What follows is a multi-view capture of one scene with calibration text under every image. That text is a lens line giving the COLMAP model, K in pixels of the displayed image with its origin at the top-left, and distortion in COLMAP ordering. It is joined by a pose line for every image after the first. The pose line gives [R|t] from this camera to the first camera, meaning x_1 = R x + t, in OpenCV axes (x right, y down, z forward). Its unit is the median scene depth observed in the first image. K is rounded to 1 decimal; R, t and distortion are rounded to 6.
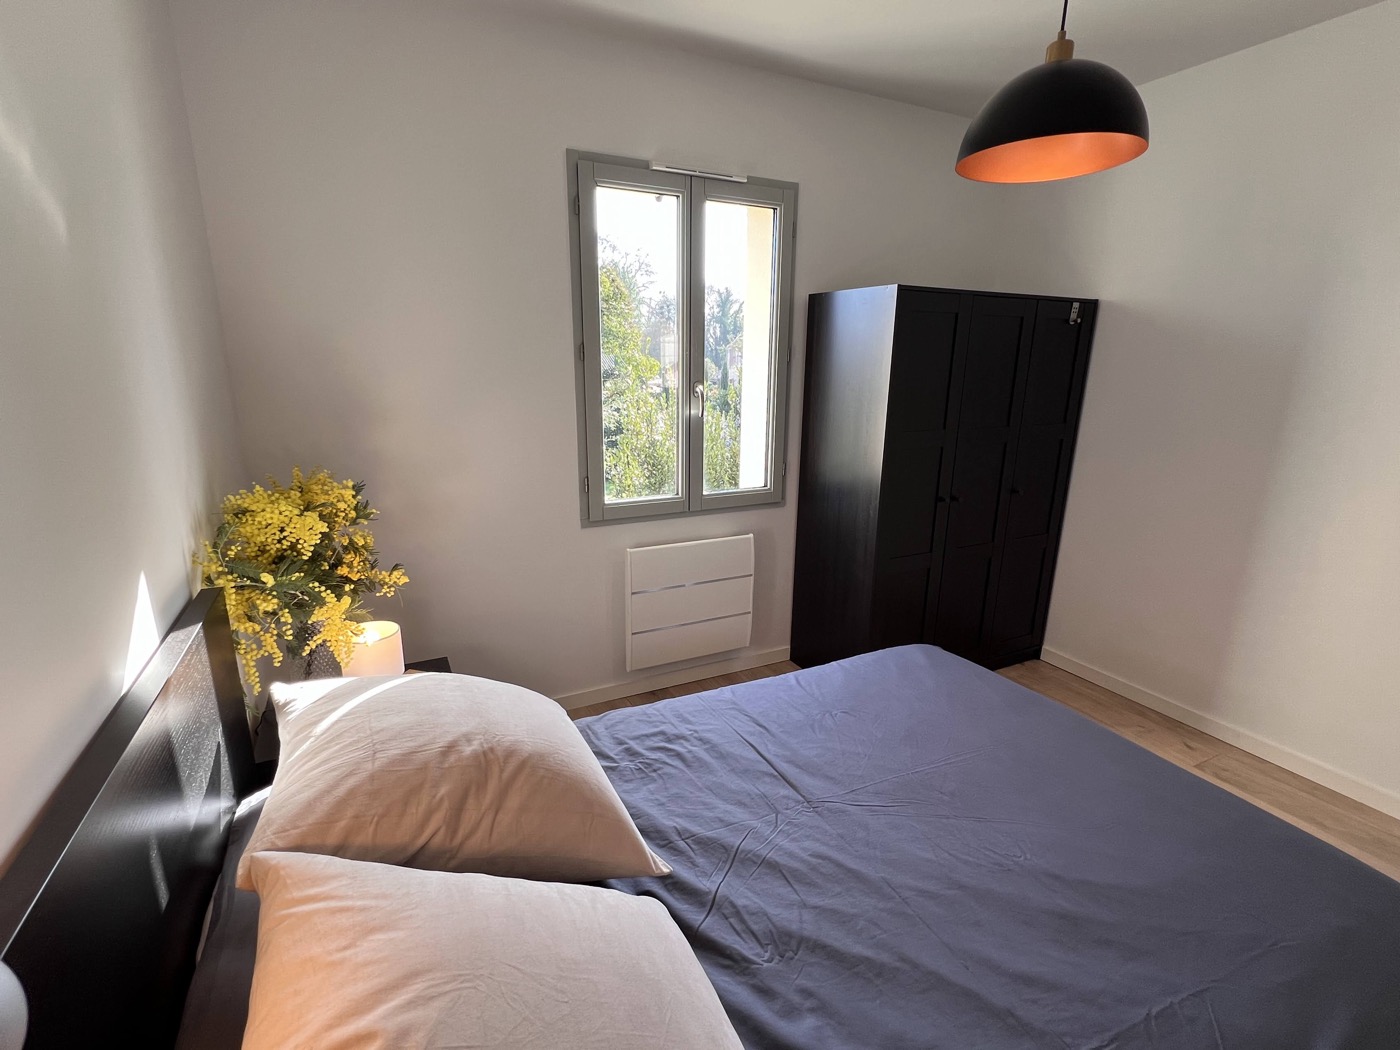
lens RADIAL K [[654.8, 0, 700.7], [0, 654.8, 531.9], [0, 0, 1]] dist [-0.004694, -0.000475]
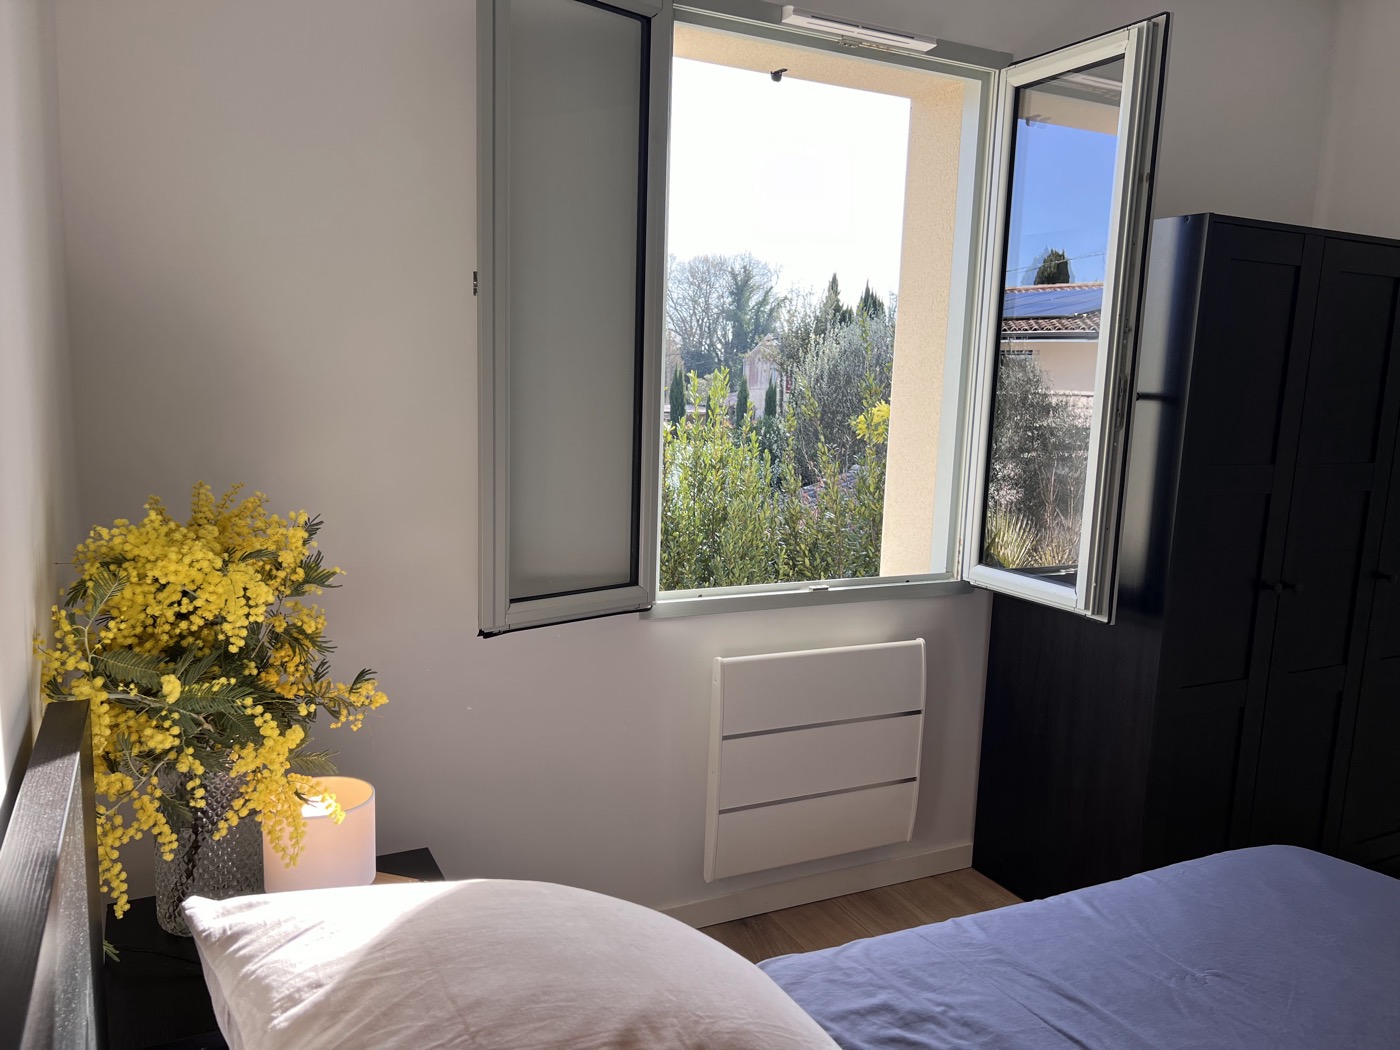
lens RADIAL K [[1051.1, 0, 699.8], [0, 1051.1, 537.4], [0, 0, 1]] dist [0.066742, -0.076529]
pose [[0.999722, 0.023315, 0.003511, -0.195953], [-0.022817, 0.994204, -0.105060, 0.026125], [-0.005940, 0.104951, 0.994460, 0.114197]]
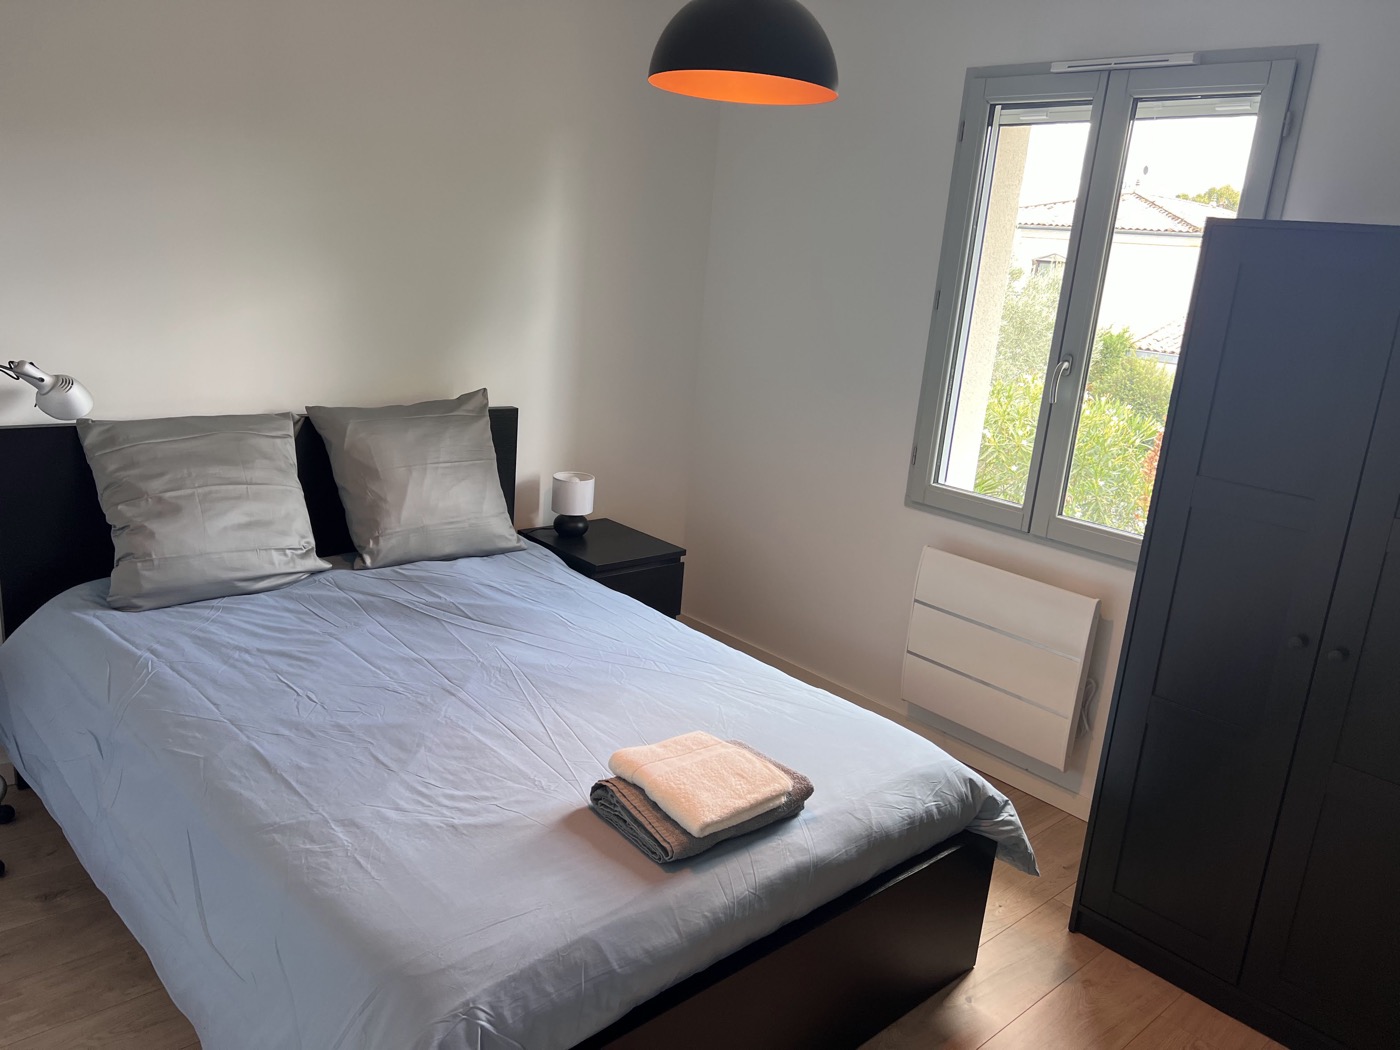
lens RADIAL K [[1057.8, 0, 695.5], [0, 1057.8, 529.8], [0, 0, 1]] dist [0.065686, -0.076657]
pose [[0.271853, 0.261650, -0.926086, 1.463839], [-0.329365, 0.929508, 0.165931, -0.165257], [0.904220, 0.259911, 0.338868, 0.437776]]
